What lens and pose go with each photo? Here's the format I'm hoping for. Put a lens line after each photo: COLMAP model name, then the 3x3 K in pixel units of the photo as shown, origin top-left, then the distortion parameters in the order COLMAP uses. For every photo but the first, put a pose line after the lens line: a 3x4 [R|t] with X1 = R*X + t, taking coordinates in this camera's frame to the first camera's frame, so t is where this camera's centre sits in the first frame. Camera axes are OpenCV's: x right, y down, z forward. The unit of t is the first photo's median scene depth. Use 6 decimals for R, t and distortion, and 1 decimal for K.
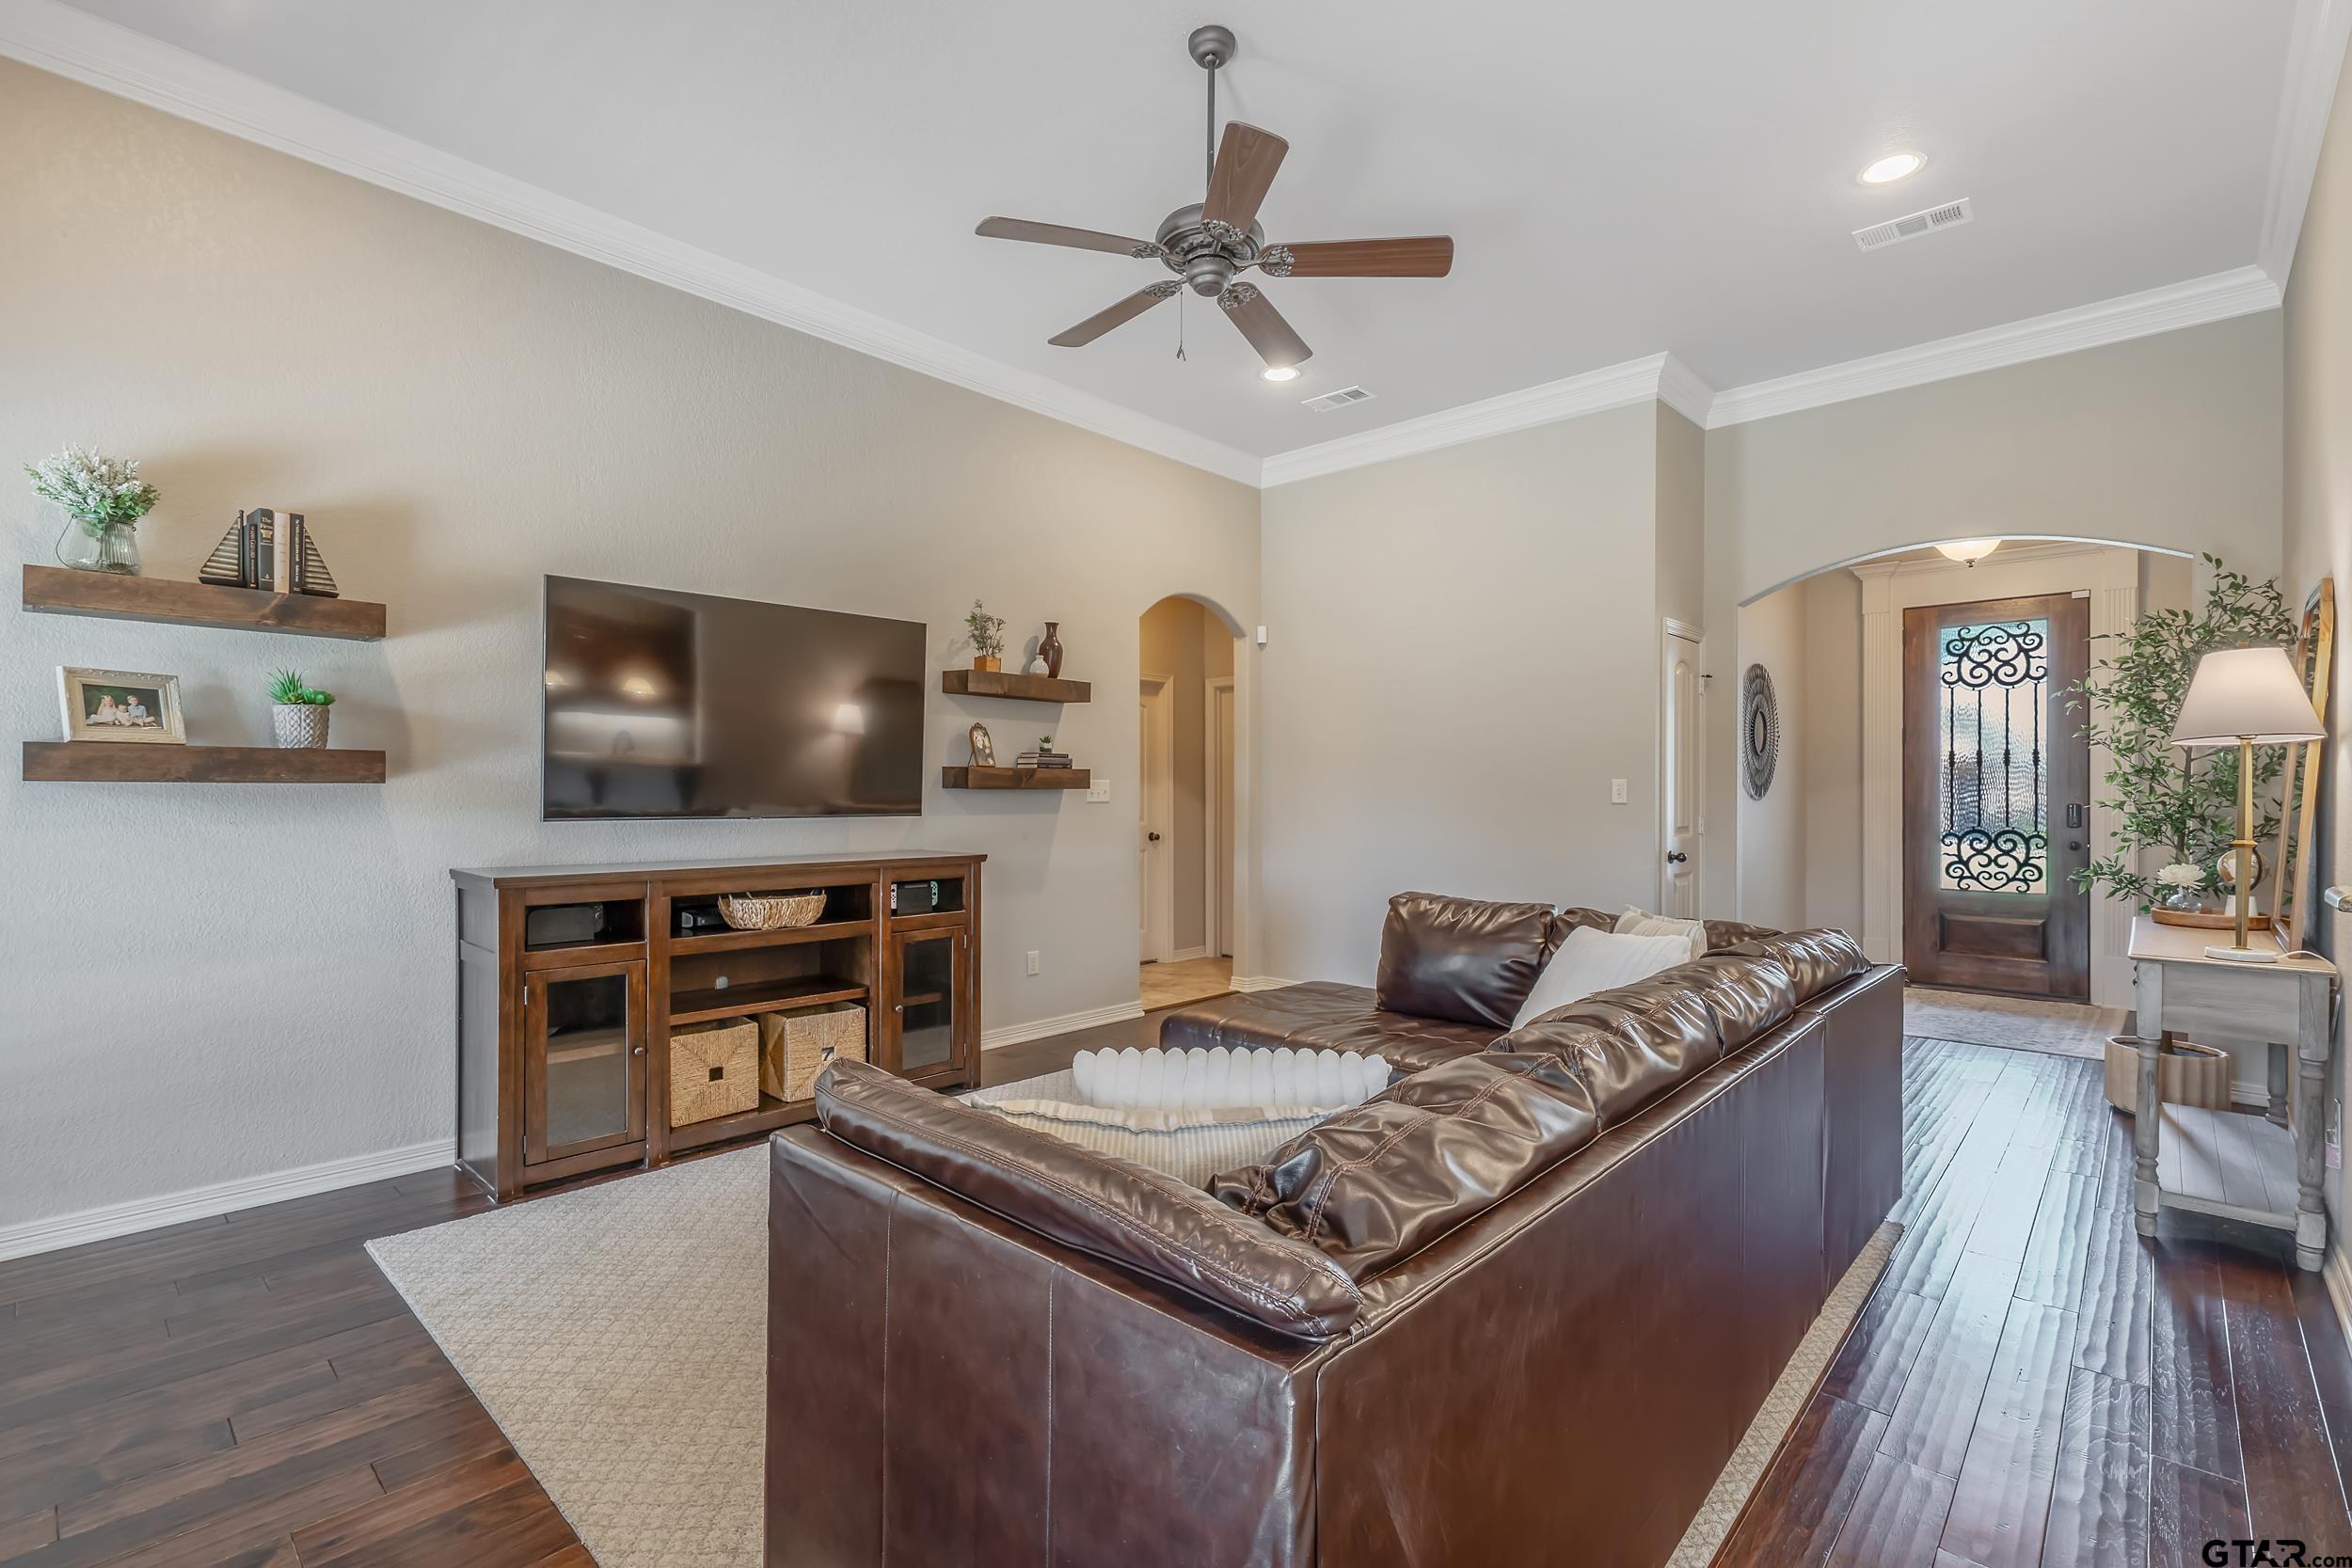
lens RADIAL K [[1041.3, 0, 1185.1], [0, 1041.3, 794.9], [0, 0, 1]] dist [-0.000835, -0.000196]
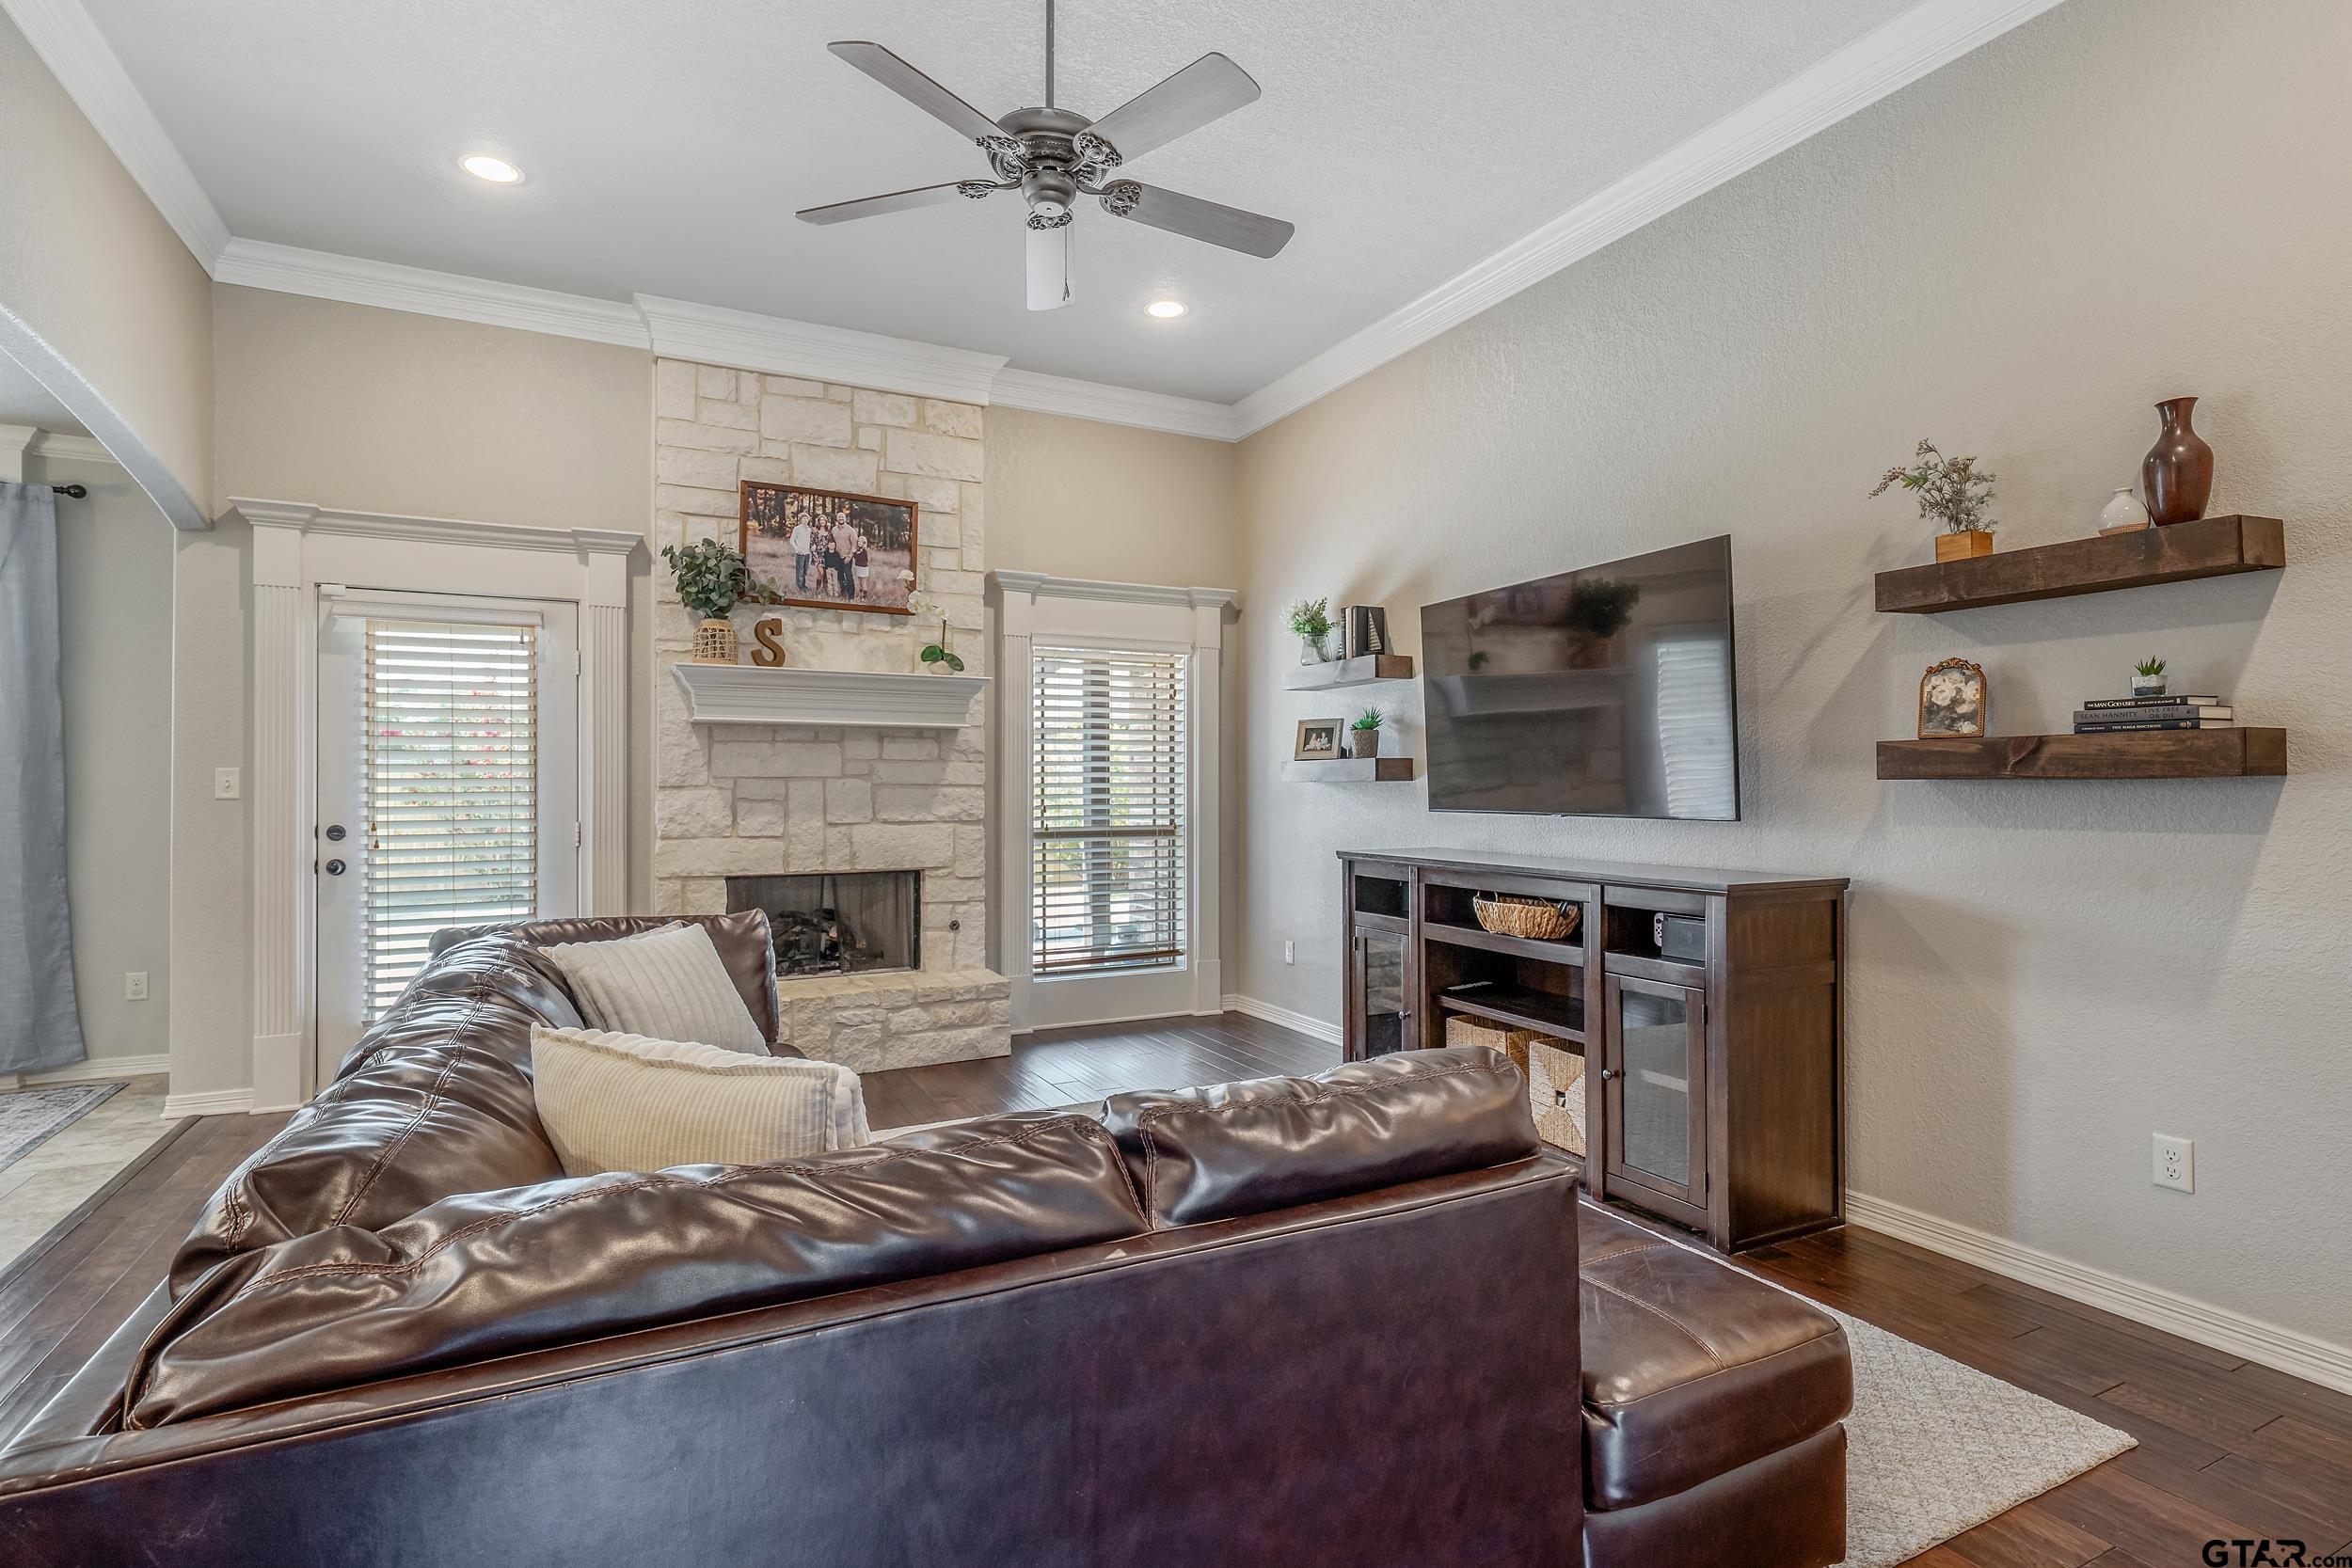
lens RADIAL K [[1161.0, 0, 1177.3], [0, 1161.0, 786.1], [0, 0, 1]] dist [-0.002158, -0.000381]
pose [[-0.335463, -0.001425, -0.942052, 0.327011], [0.001462, 0.999997, -0.002034, -0.000873], [0.942052, -0.002059, -0.335460, 0.523623]]
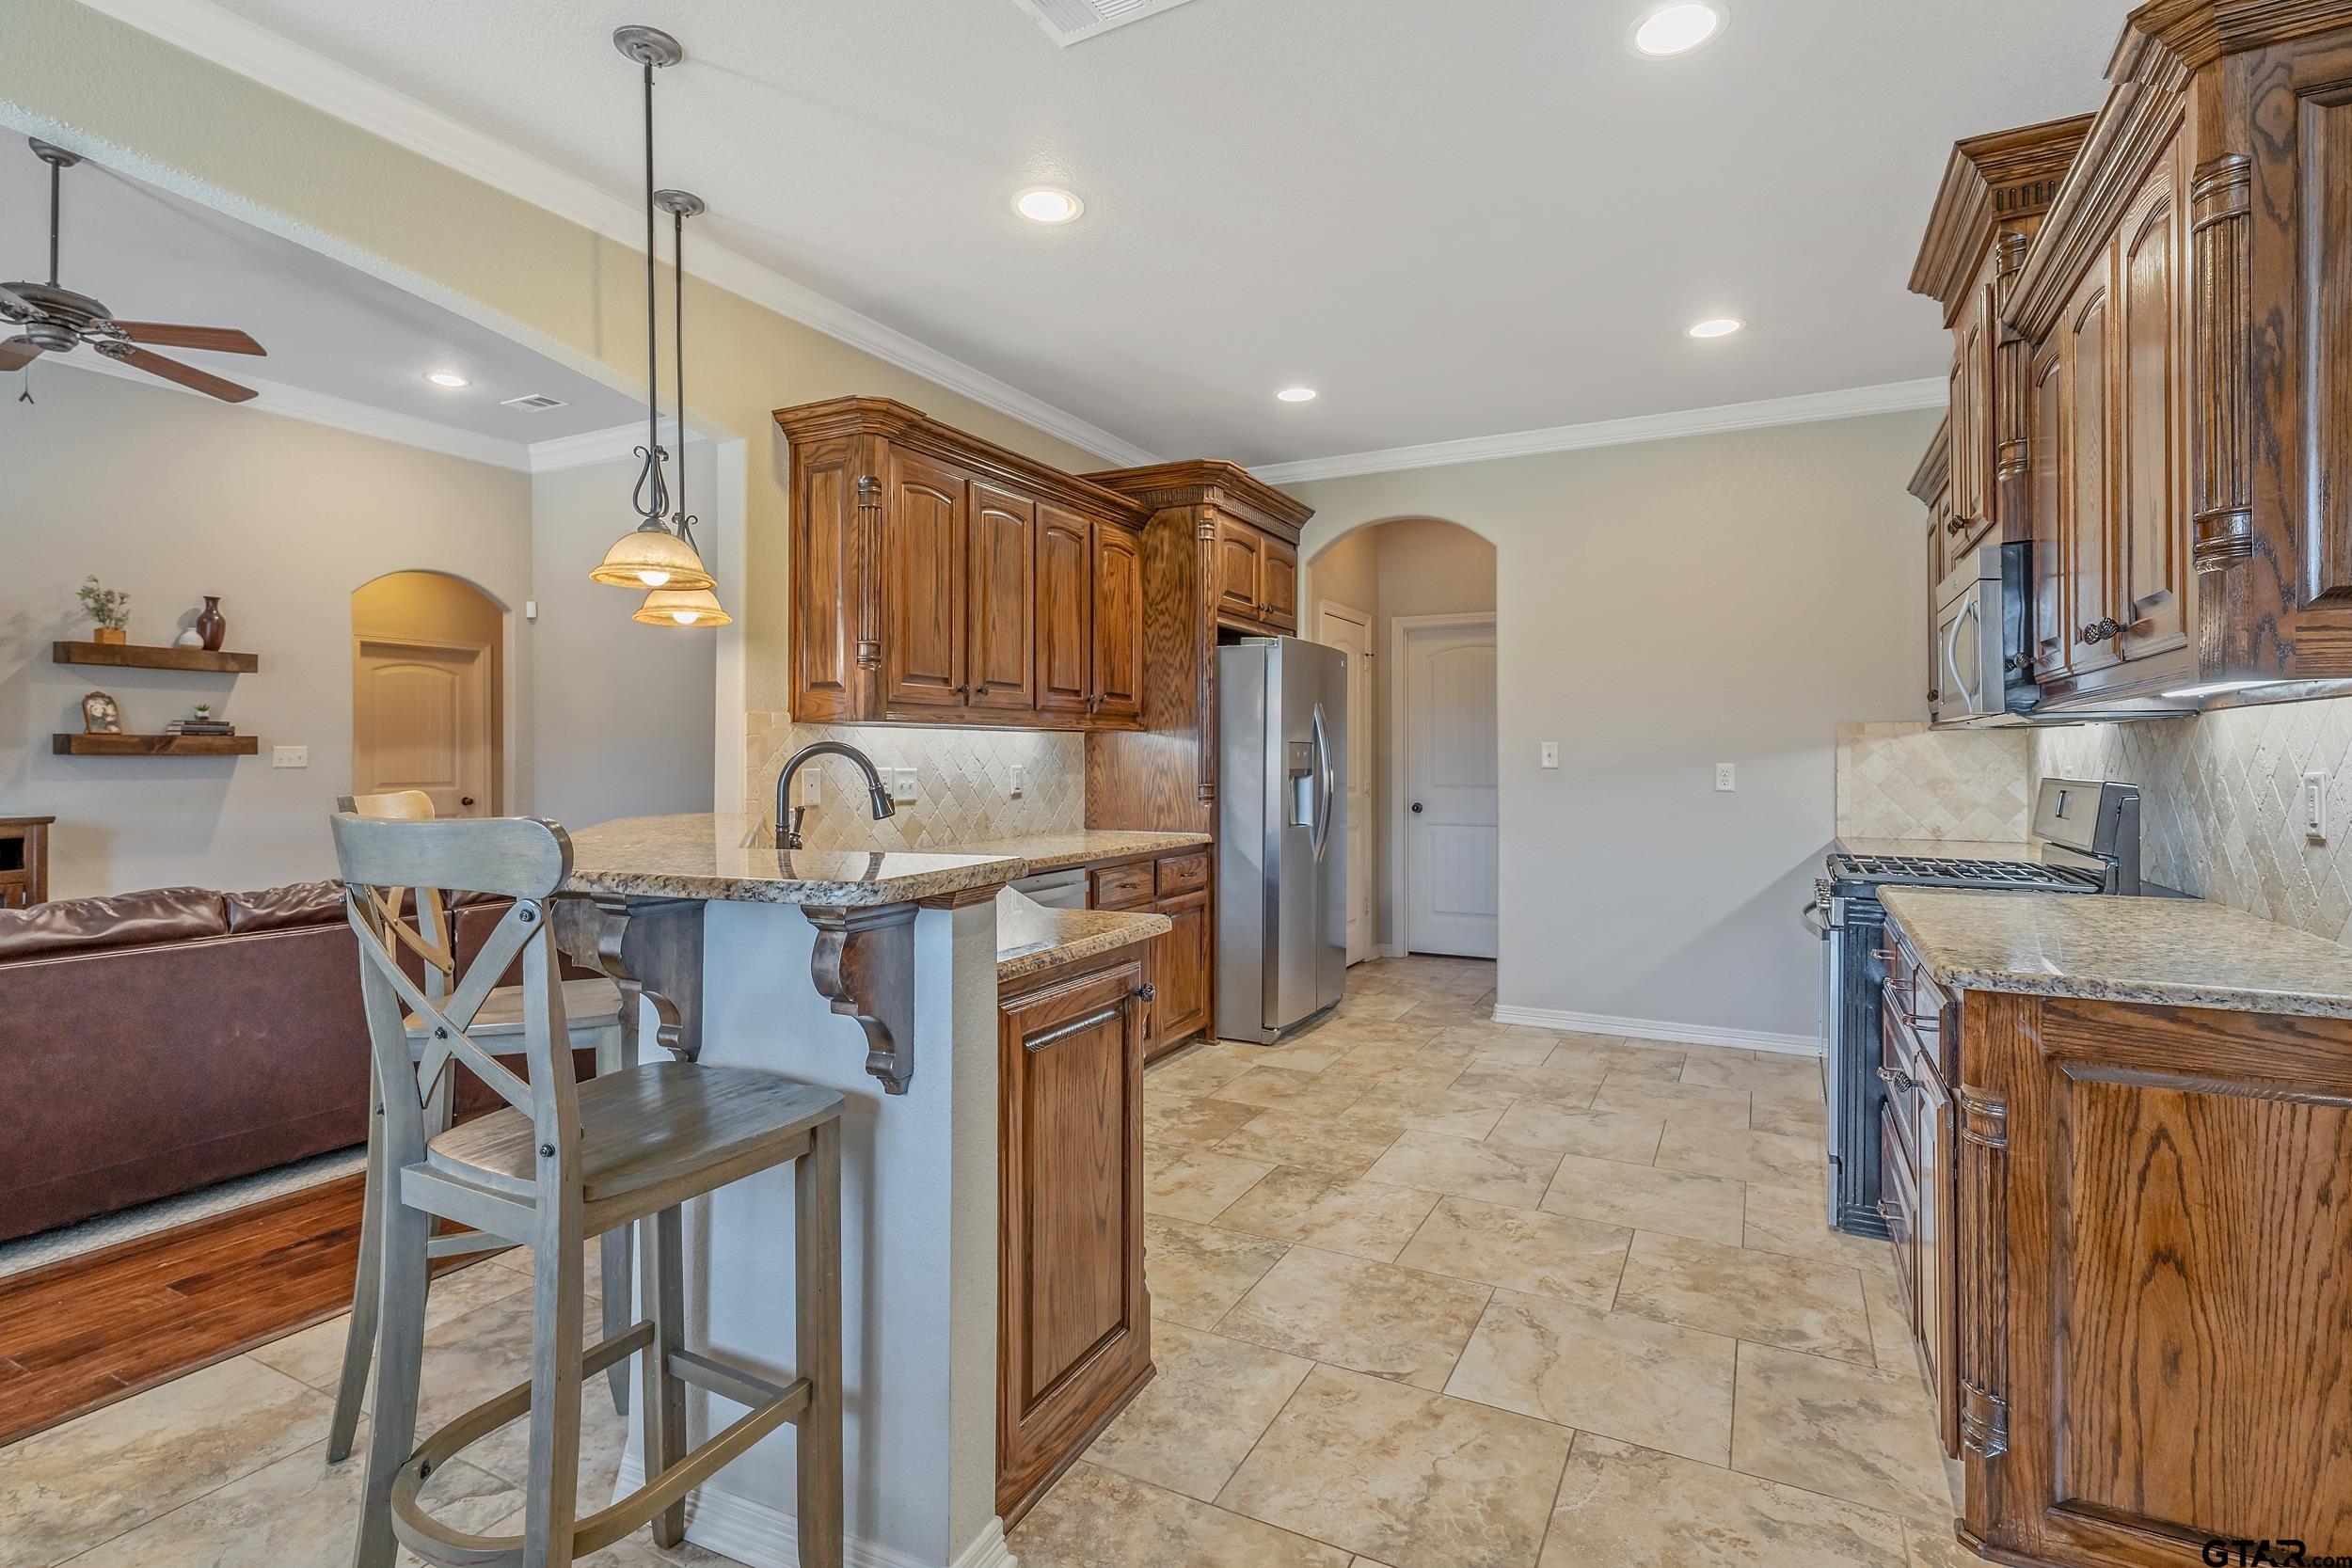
lens RADIAL K [[1112.7, 0, 1171.7], [0, 1112.7, 764.3], [0, 0, 1]] dist [0.002280, -0.000084]
pose [[0.966088, -0.000408, 0.258213, 0.354774], [-0.000750, 0.999990, 0.004388, -0.001373], [-0.258212, -0.004433, 0.966078, -0.232153]]
